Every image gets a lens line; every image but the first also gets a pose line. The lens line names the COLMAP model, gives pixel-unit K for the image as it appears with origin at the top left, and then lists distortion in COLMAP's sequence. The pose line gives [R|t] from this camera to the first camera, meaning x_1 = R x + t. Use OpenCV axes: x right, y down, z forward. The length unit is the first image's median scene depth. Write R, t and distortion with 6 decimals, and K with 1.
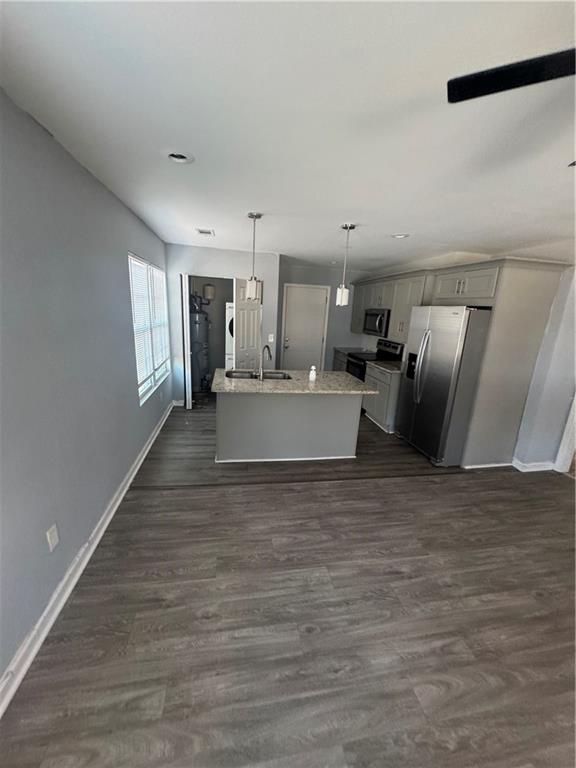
lens RADIAL K [[304.6, 0, 288.0], [0, 304.6, 384.0], [0, 0, 1]] dist [-0.002689, 0.000014]
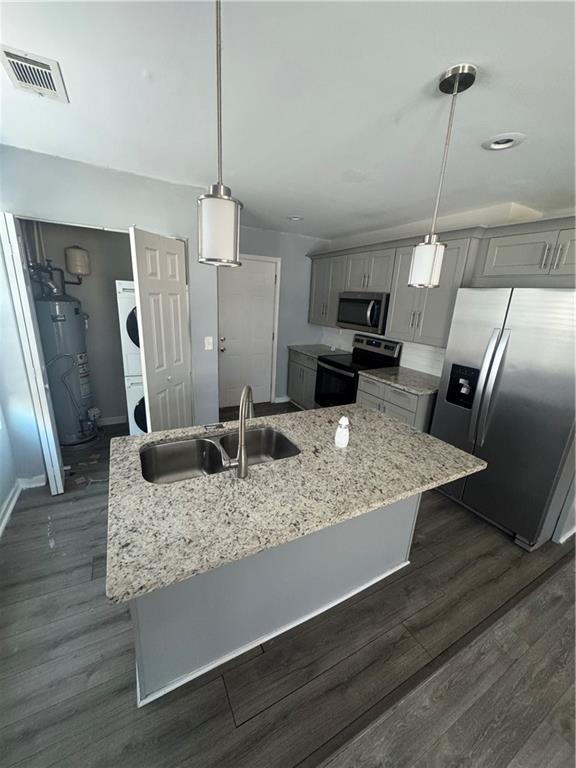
lens RADIAL K [[304.6, 0, 288.0], [0, 304.6, 384.0], [0, 0, 1]] dist [-0.002689, 0.000014]
pose [[0.951467, -0.089176, 0.294548, -0.092519], [0.073115, 0.995195, 0.065121, -0.102721], [-0.298940, -0.040425, 0.953415, 0.407434]]
